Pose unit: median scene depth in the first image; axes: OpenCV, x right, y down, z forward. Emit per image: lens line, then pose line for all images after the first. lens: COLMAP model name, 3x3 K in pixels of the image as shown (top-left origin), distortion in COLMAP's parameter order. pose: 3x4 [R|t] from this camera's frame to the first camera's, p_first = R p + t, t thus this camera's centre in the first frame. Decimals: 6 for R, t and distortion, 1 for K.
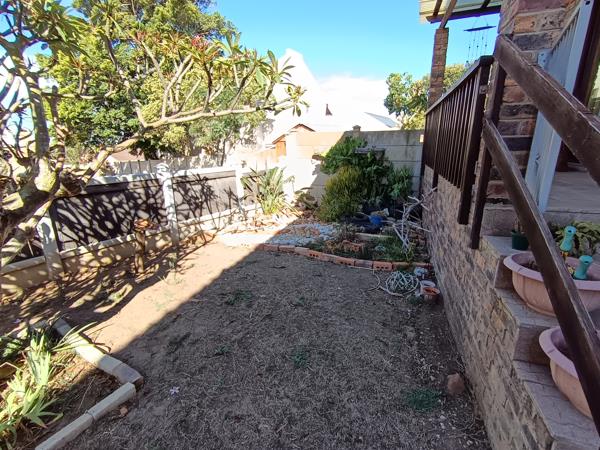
lens RADIAL K [[291.3, 0, 302.8], [0, 291.3, 222.5], [0, 0, 1]] dist [0.003040, -0.001733]
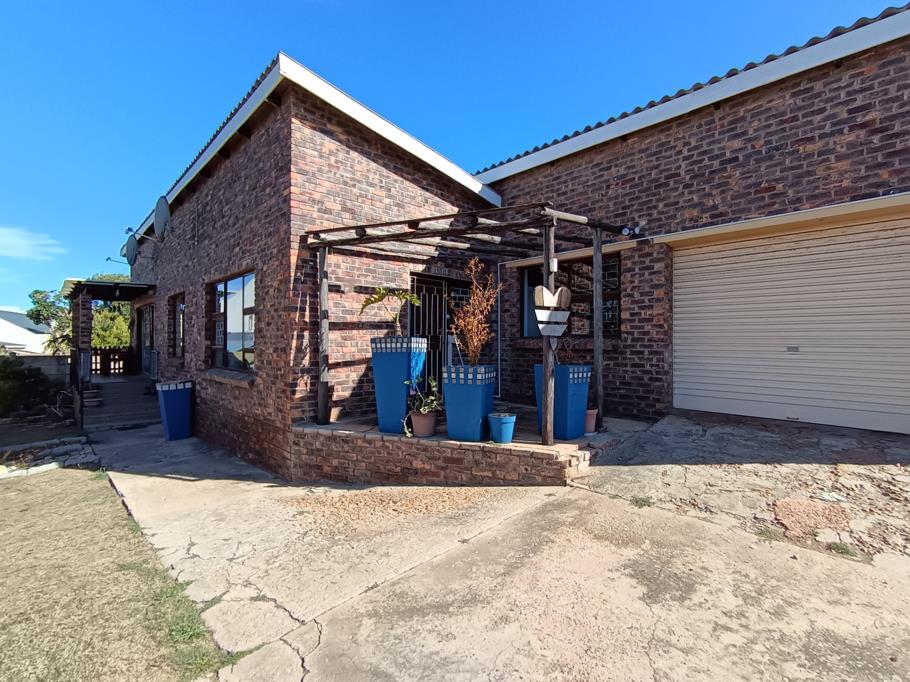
lens RADIAL K [[441.7, 0, 459.2], [0, 441.7, 337.2], [0, 0, 1]] dist [0.003040, -0.001733]
pose [[0.496308, 0.015630, 0.868006, -0.657910], [0.222690, 0.964092, -0.144690, 0.430648], [-0.839099, 0.265108, 0.475006, -2.032349]]
